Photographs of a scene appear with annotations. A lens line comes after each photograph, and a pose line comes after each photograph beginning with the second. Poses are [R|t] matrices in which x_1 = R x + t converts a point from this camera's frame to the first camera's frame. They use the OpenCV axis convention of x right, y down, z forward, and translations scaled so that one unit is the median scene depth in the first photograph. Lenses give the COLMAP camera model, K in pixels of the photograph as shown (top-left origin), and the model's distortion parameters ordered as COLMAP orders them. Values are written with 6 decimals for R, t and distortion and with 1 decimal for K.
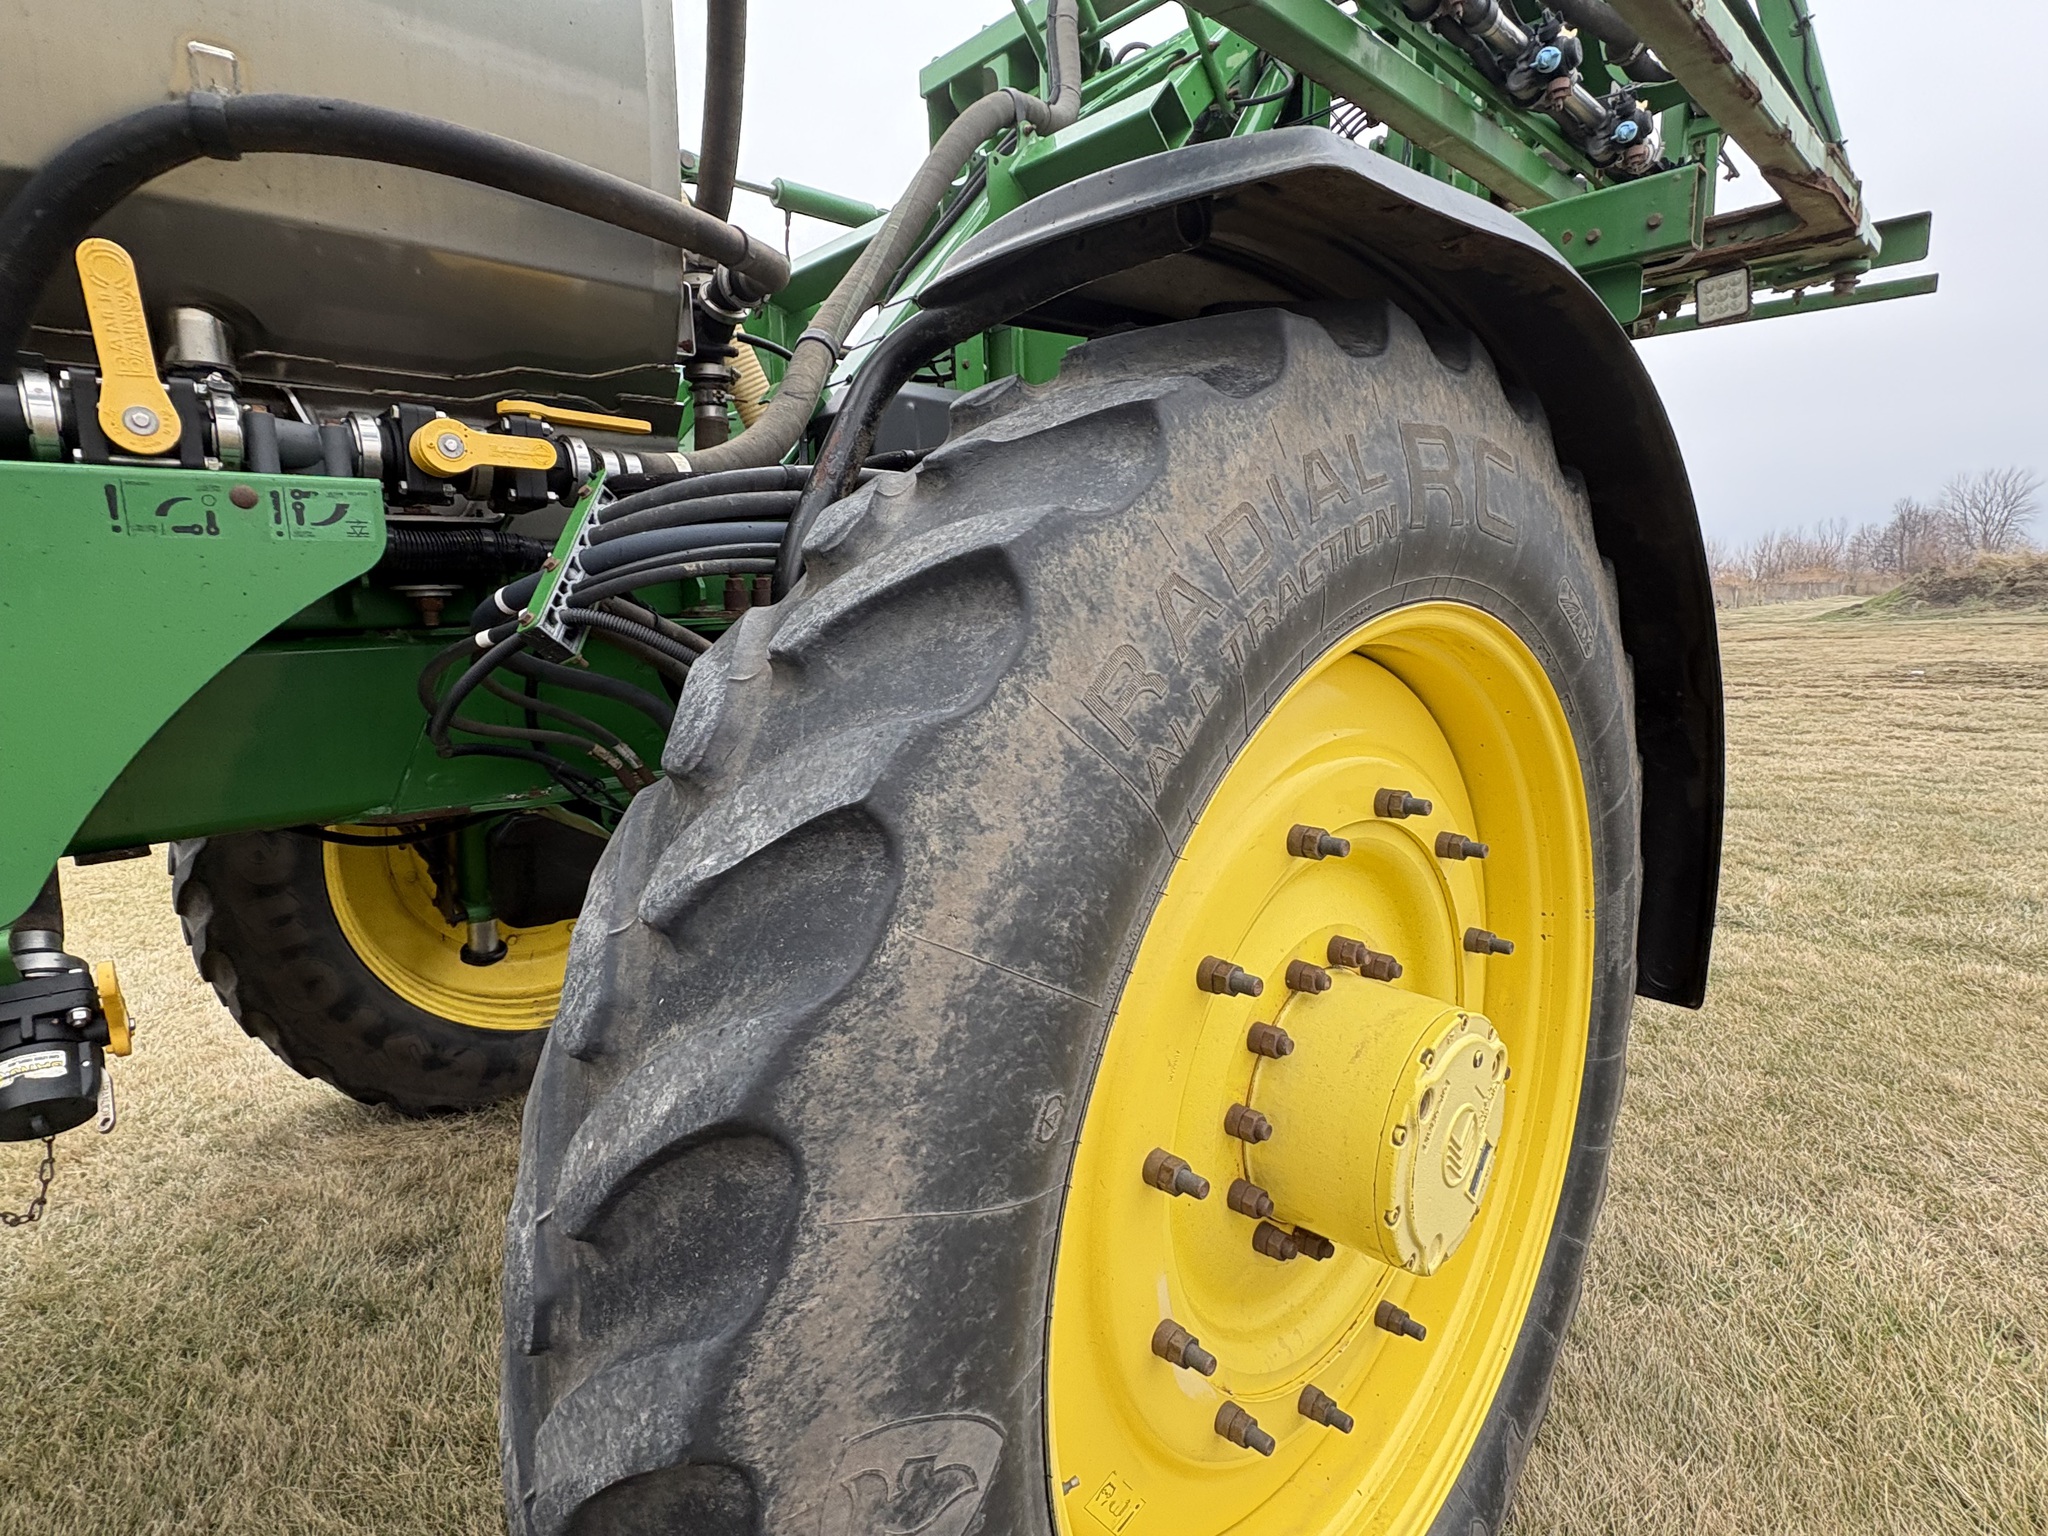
lens RADIAL K [[1018.3, 0, 1031.2], [0, 1018.3, 770.8], [0, 0, 1]] dist [-0.000167, 0.000029]
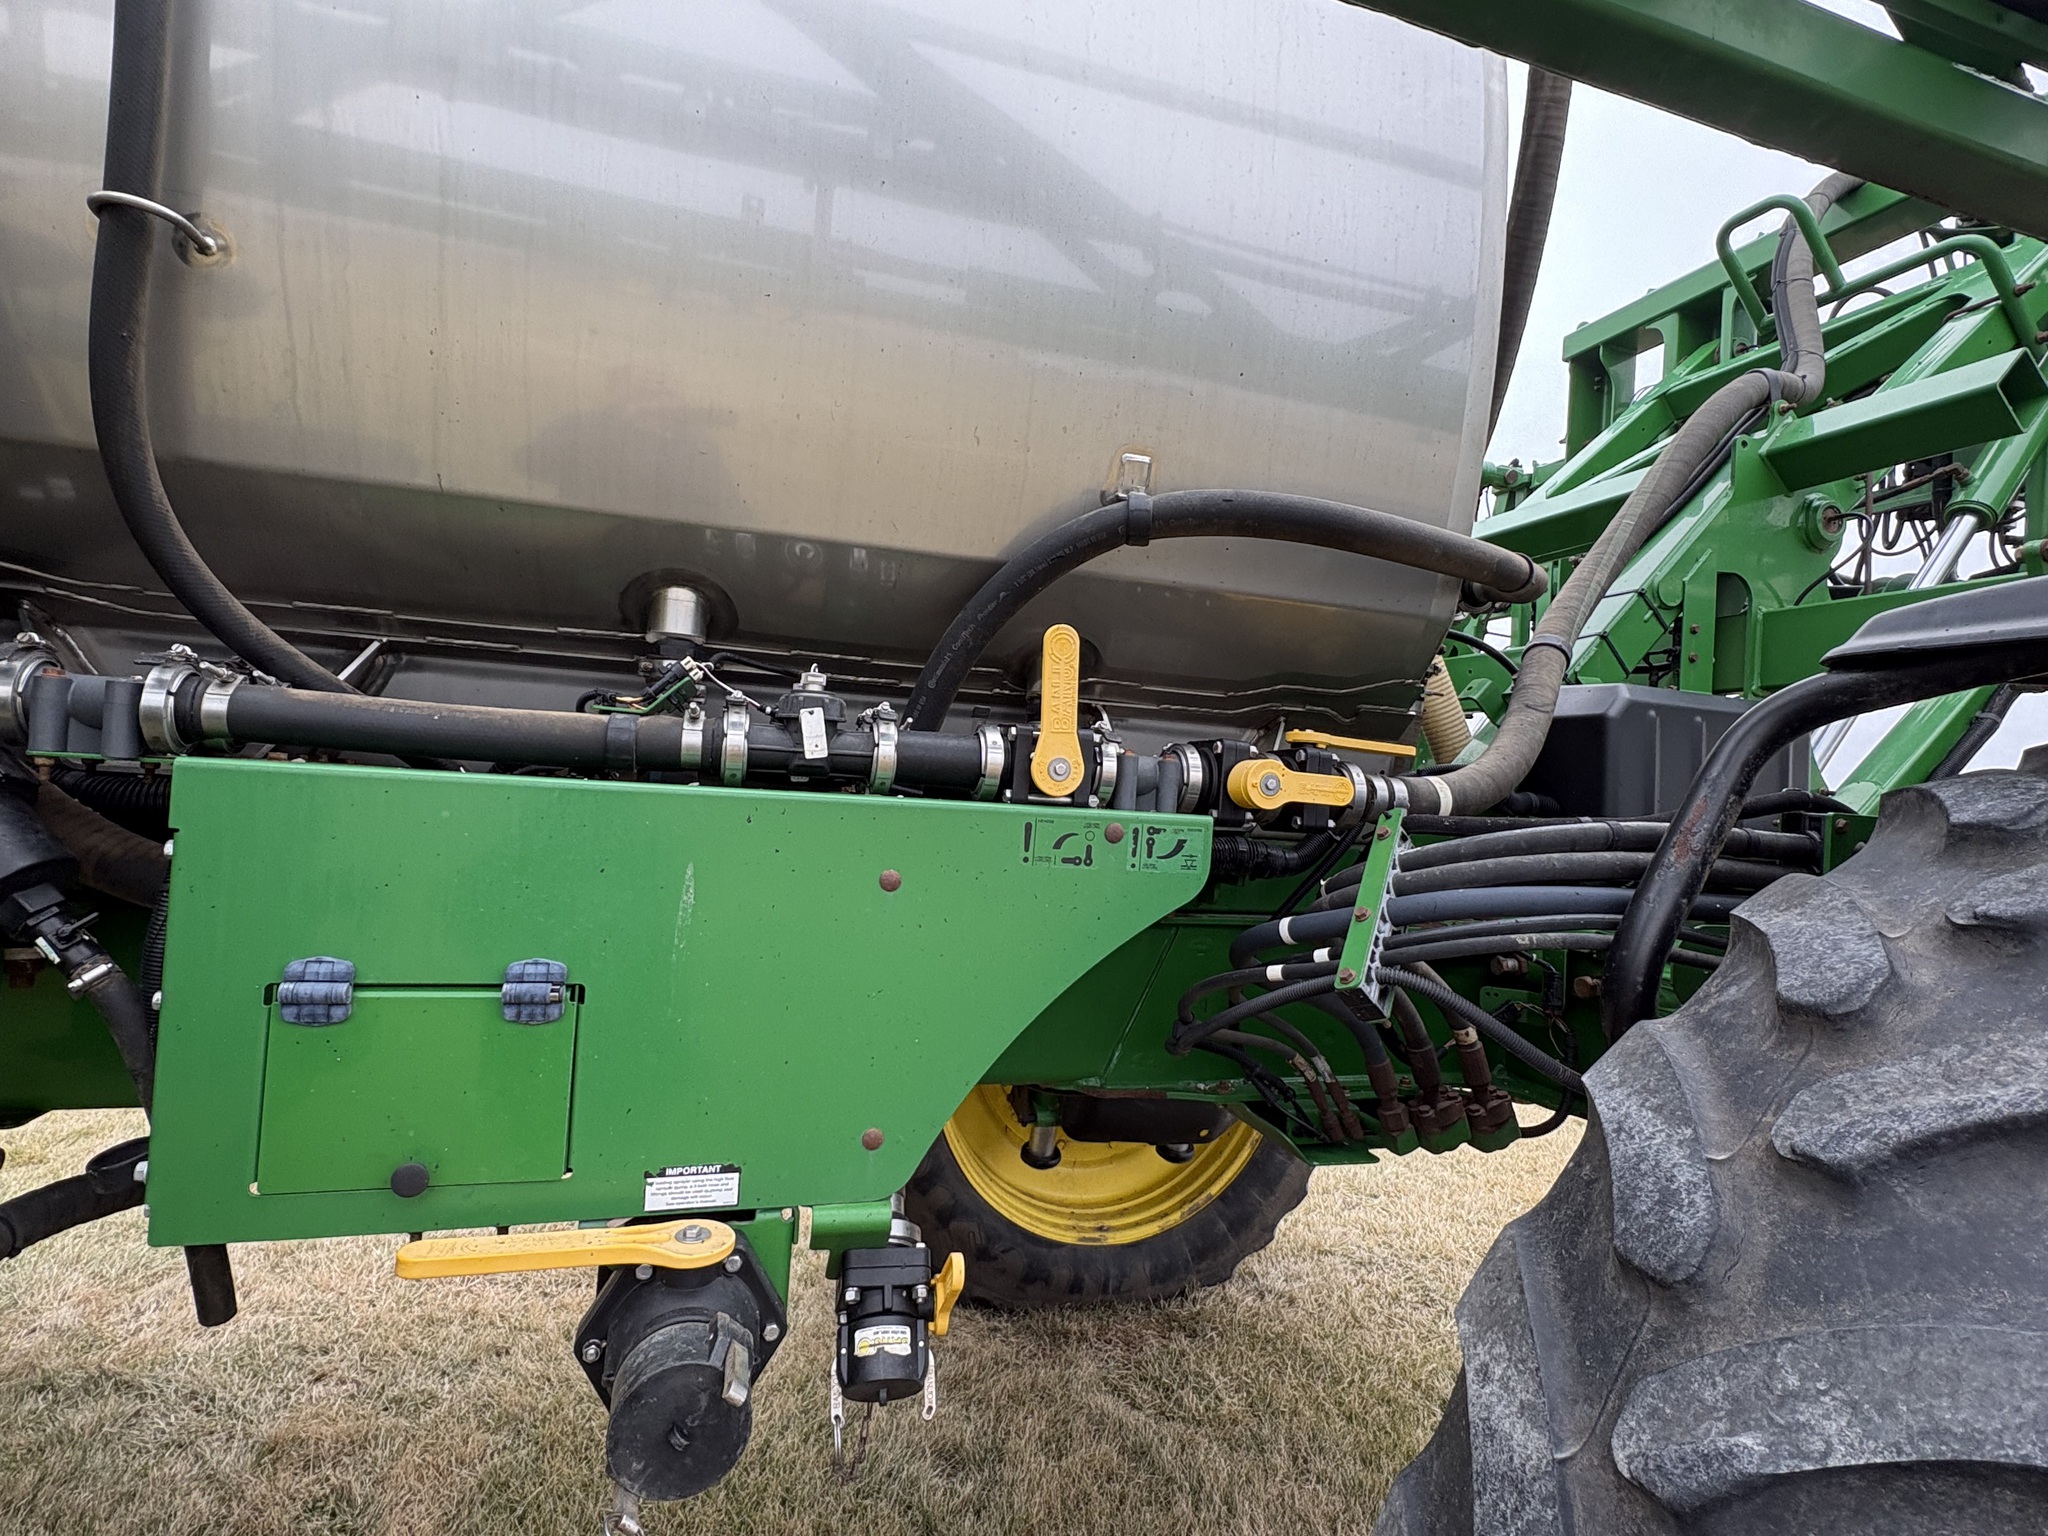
lens RADIAL K [[1020.0, 0, 1028.5], [0, 1020.0, 768.6], [0, 0, 1]] dist [-0.002369, 0.000950]
pose [[0.888737, 0.075122, -0.452219, -0.370815], [-0.161588, 0.974501, -0.155682, -0.154138], [0.428993, 0.211434, 0.878214, -0.032338]]
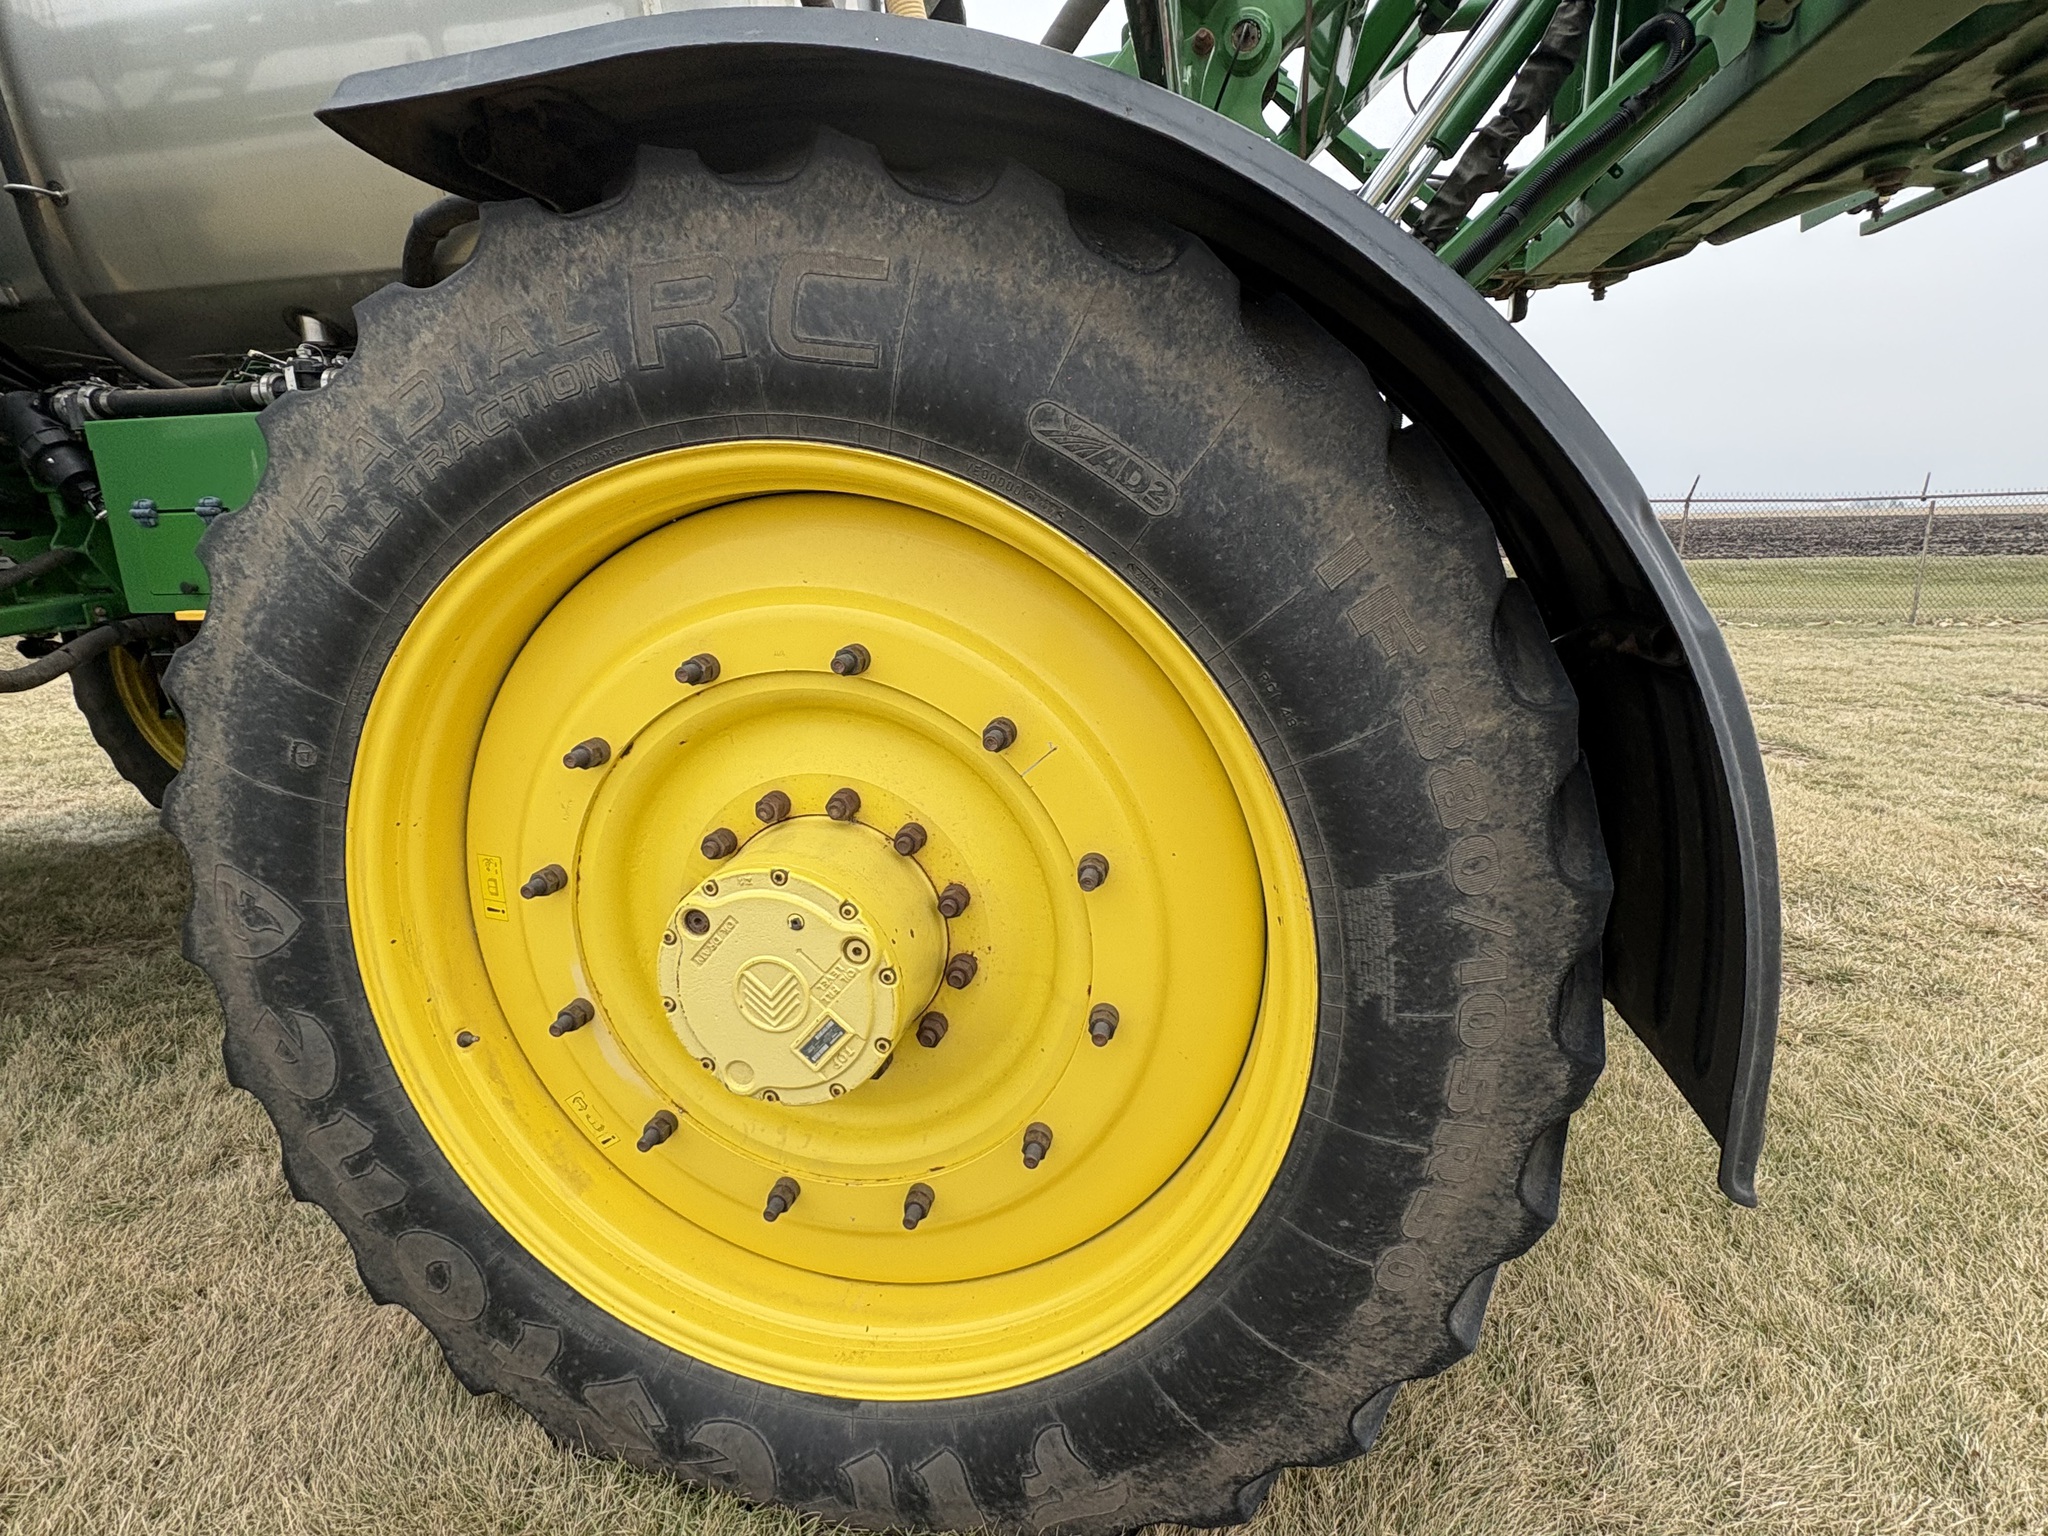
lens RADIAL K [[1020.0, 0, 1028.5], [0, 1020.0, 768.6], [0, 0, 1]] dist [-0.002369, 0.000950]
pose [[0.574230, 0.207563, -0.791945, 1.758471], [-0.129235, 0.978181, 0.162667, -0.065905], [0.808429, 0.008939, 0.588526, 0.811712]]
